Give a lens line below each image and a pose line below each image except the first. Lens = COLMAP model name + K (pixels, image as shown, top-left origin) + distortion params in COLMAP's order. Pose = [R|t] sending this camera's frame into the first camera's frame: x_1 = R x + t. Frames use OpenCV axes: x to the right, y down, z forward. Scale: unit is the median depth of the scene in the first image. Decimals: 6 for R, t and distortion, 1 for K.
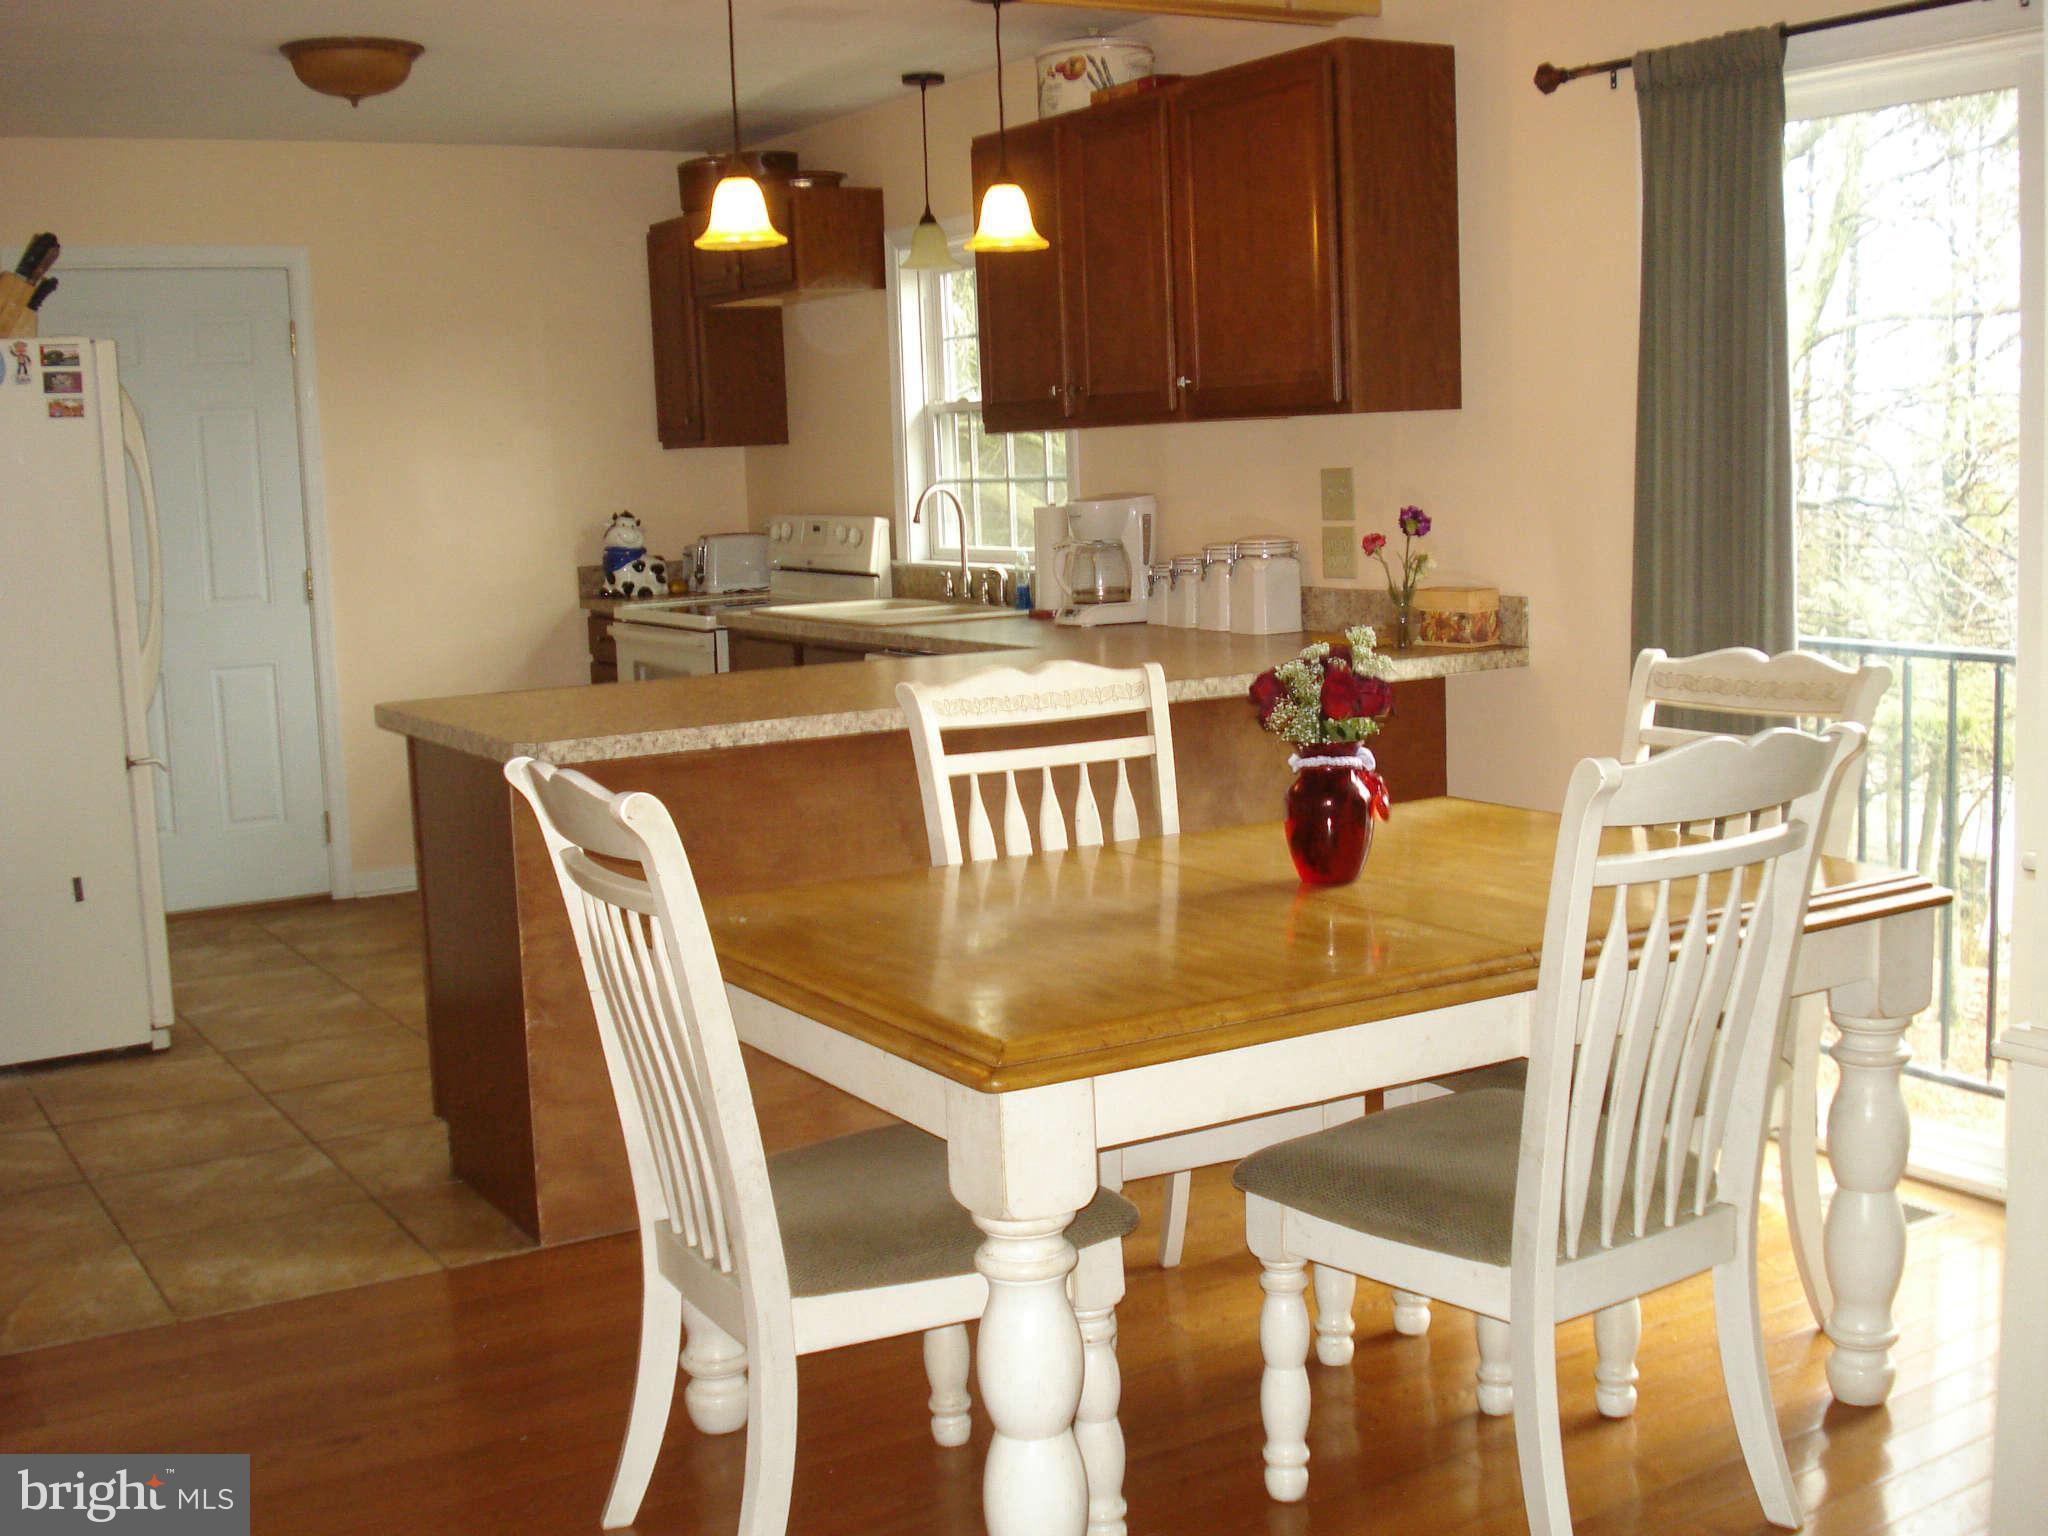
lens RADIAL K [[2325.2, 0, 1018.5], [0, 2325.2, 770.7], [0, 0, 1]] dist [-0.055788, -0.079653]
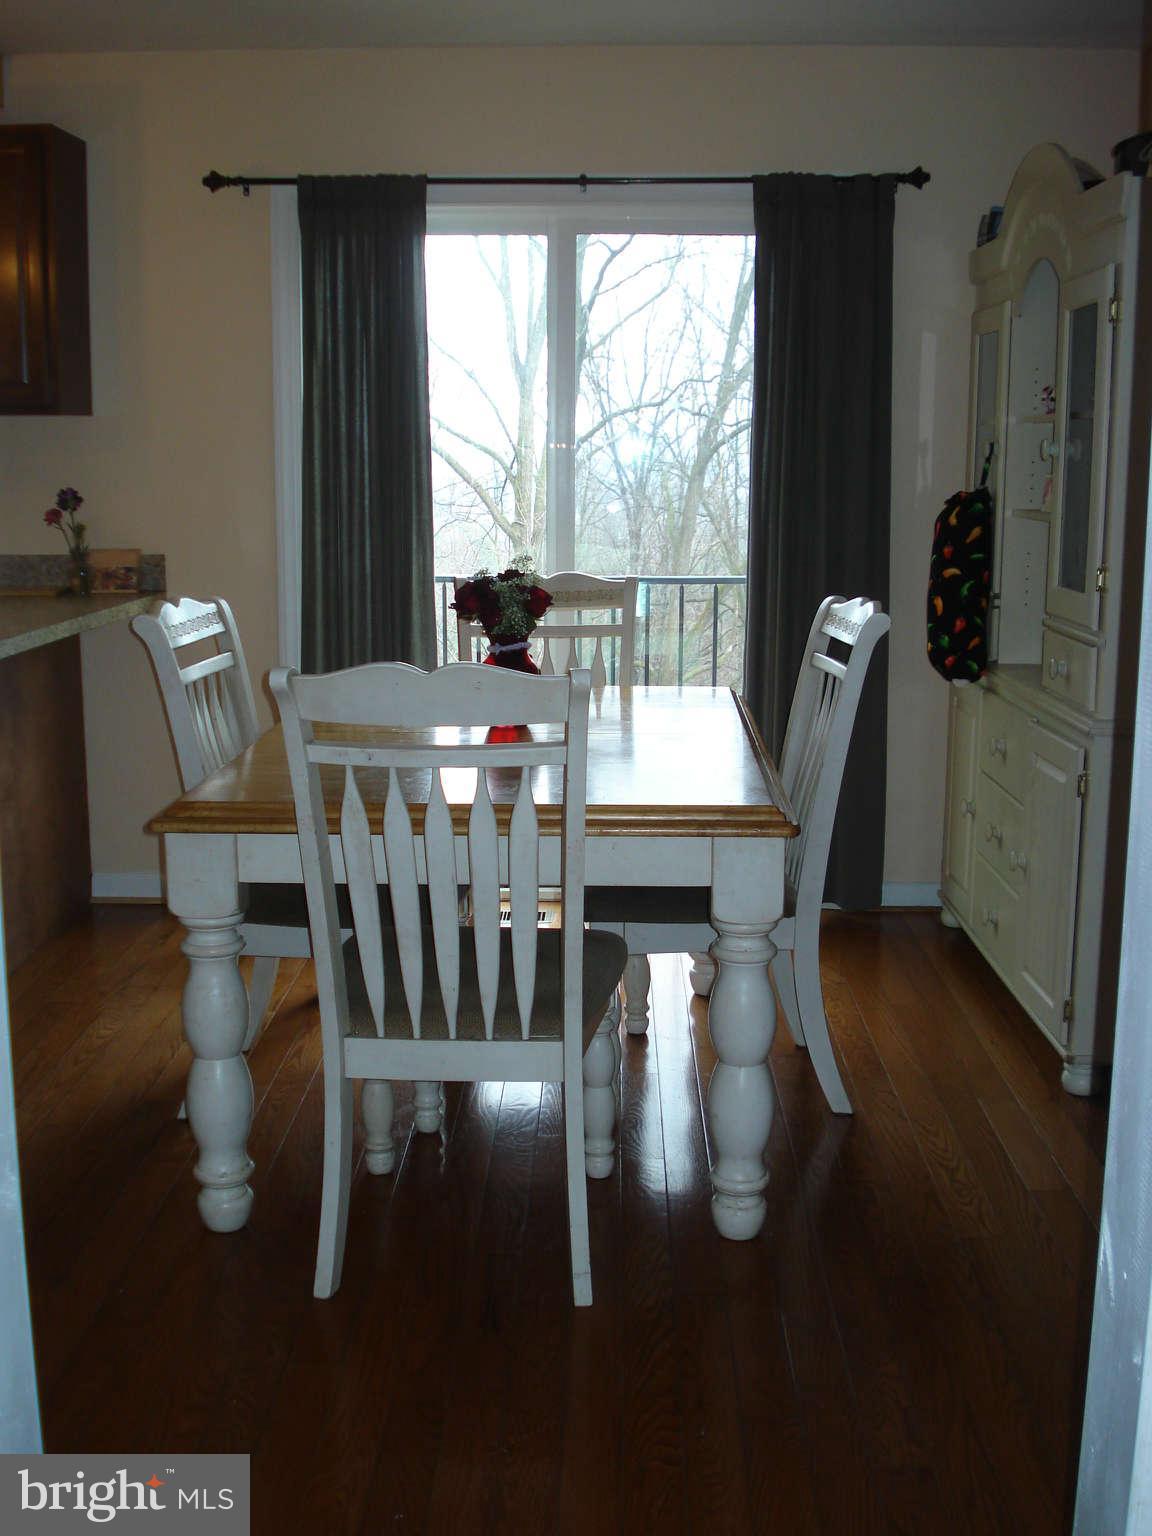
lens RADIAL K [[1731.0, 0, 576.0], [0, 1731.0, 768.0], [0, 0, 1]] dist [-0.063026, -0.092860]
pose [[0.535371, -0.113668, 0.836934, -0.510566], [0.092572, 0.992830, 0.075624, -0.003383], [-0.839529, 0.036990, 0.542054, 0.237524]]
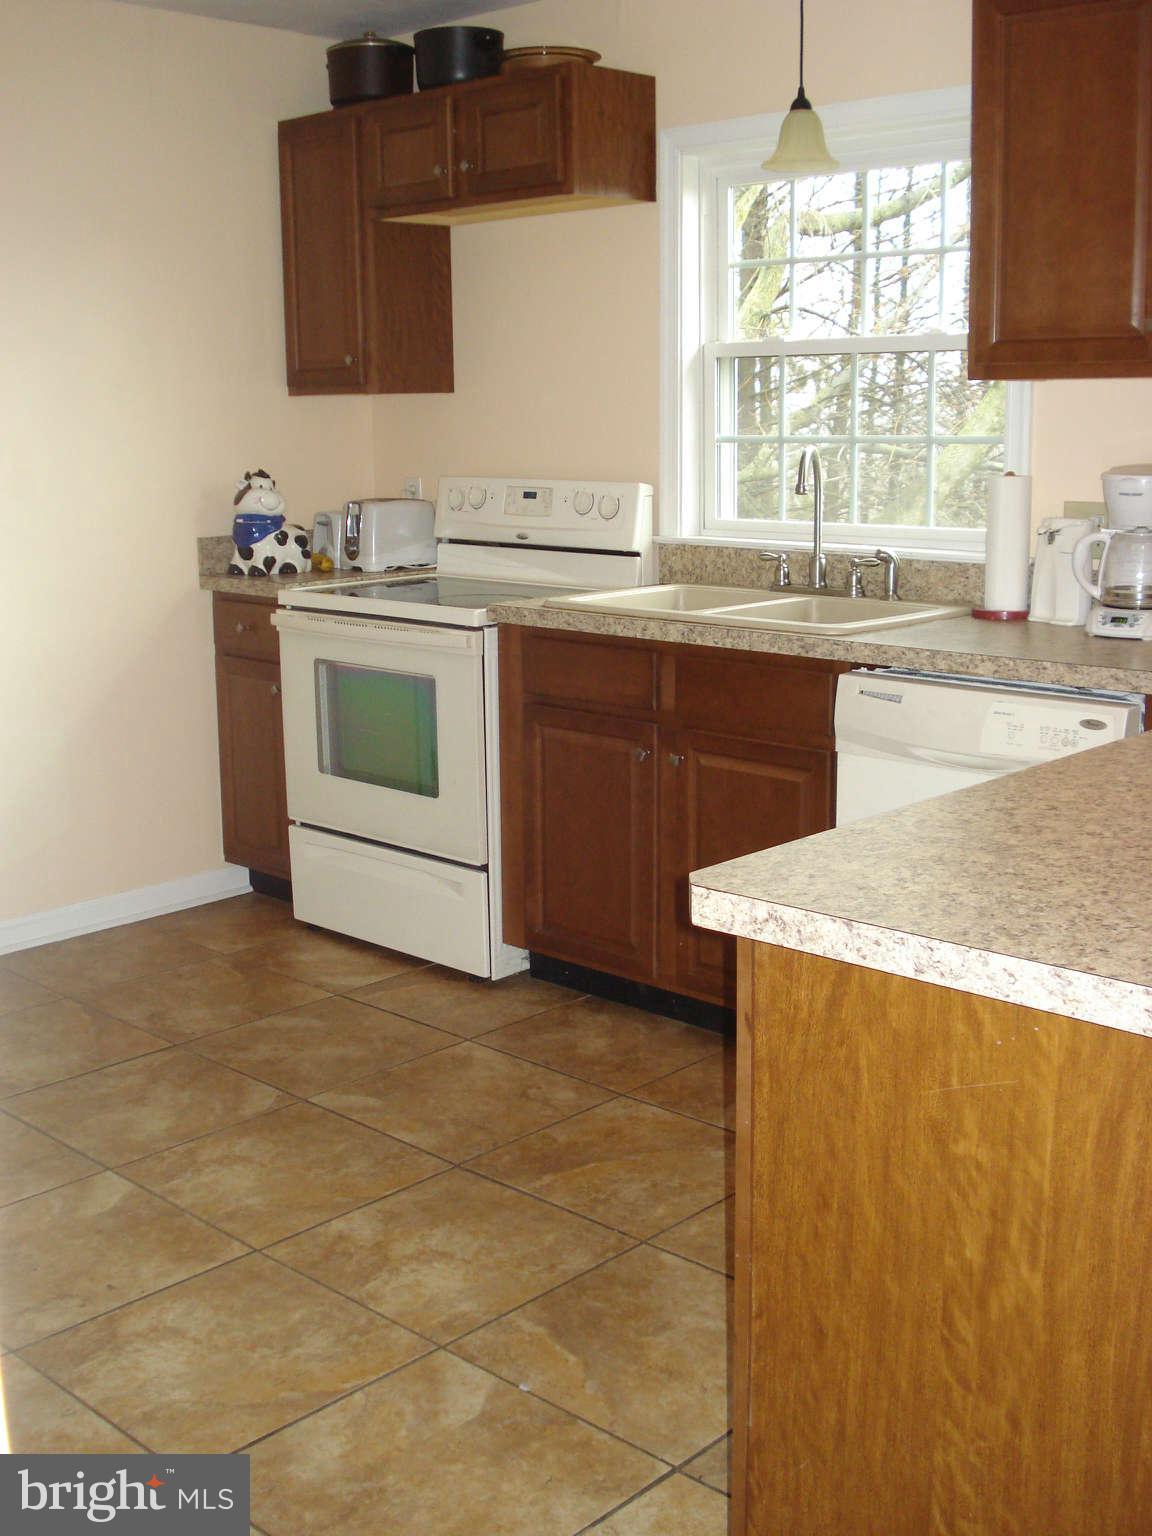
lens RADIAL K [[1731.0, 0, 576.0], [0, 1731.0, 768.0], [0, 0, 1]] dist [-0.063026, -0.092860]
pose [[0.962349, -0.031352, 0.270001, -0.361720], [0.014869, 0.997910, 0.062878, -0.068579], [-0.271408, -0.056496, 0.960805, 0.599165]]
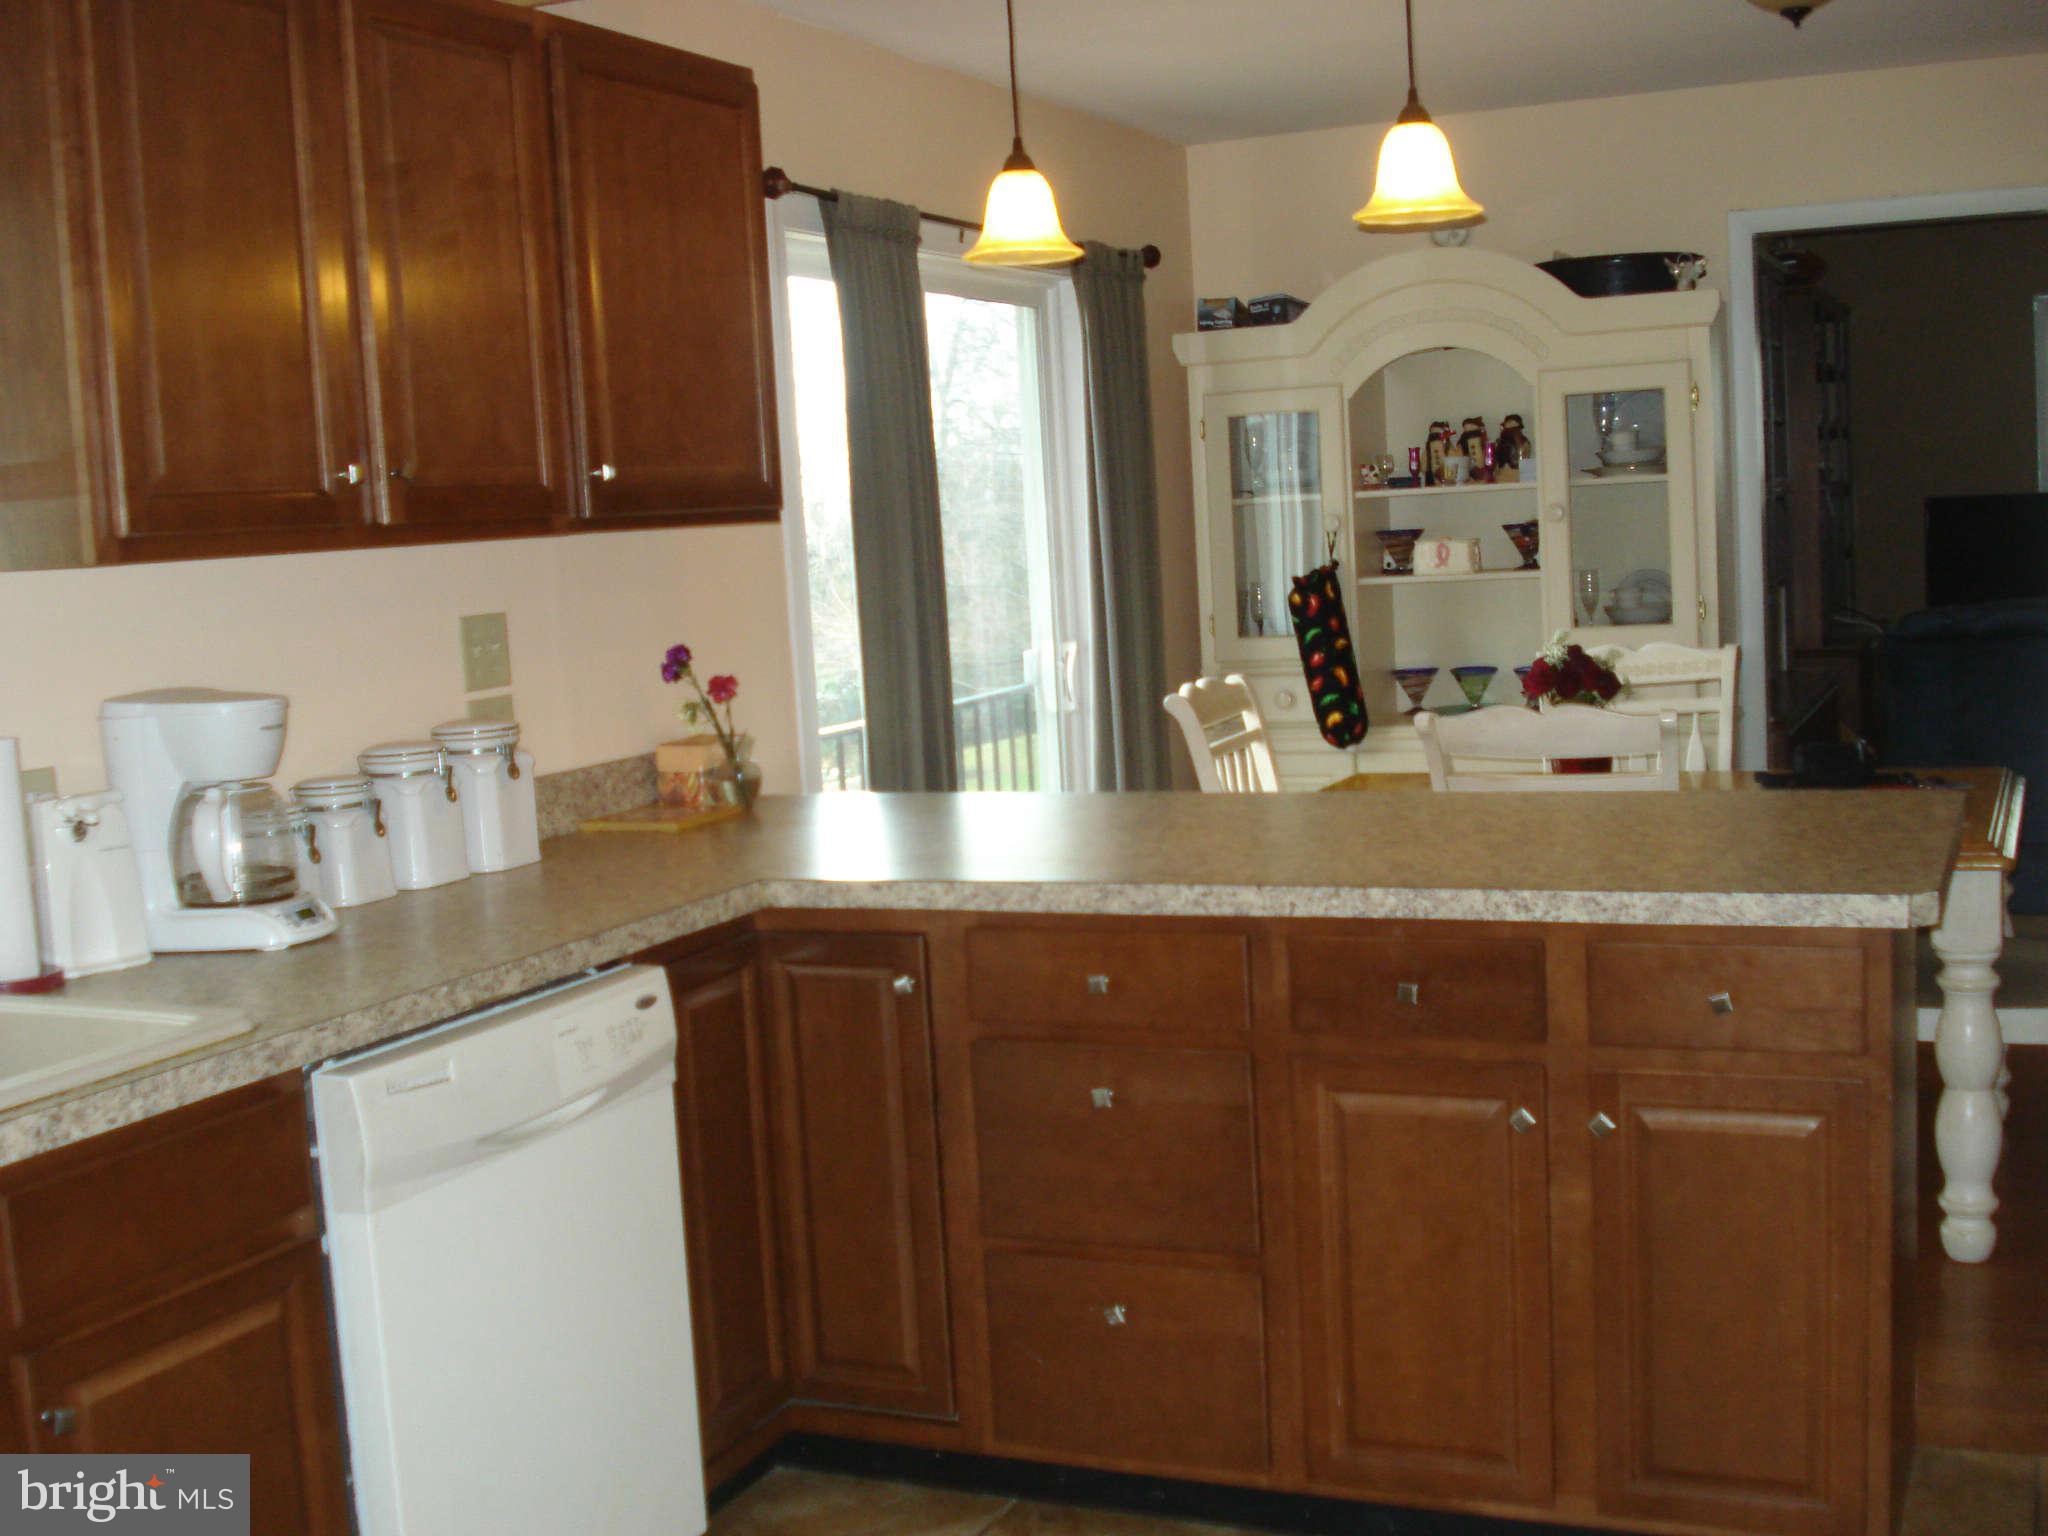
lens RADIAL K [[2308.1, 0, 1021.7], [0, 2308.1, 782.0], [0, 0, 1]] dist [-0.063026, -0.092860]
pose [[-0.570536, -0.025488, 0.820877, -0.562445], [0.185737, 0.969617, 0.159200, -0.173654], [-0.799994, 0.243297, -0.548468, 1.359228]]
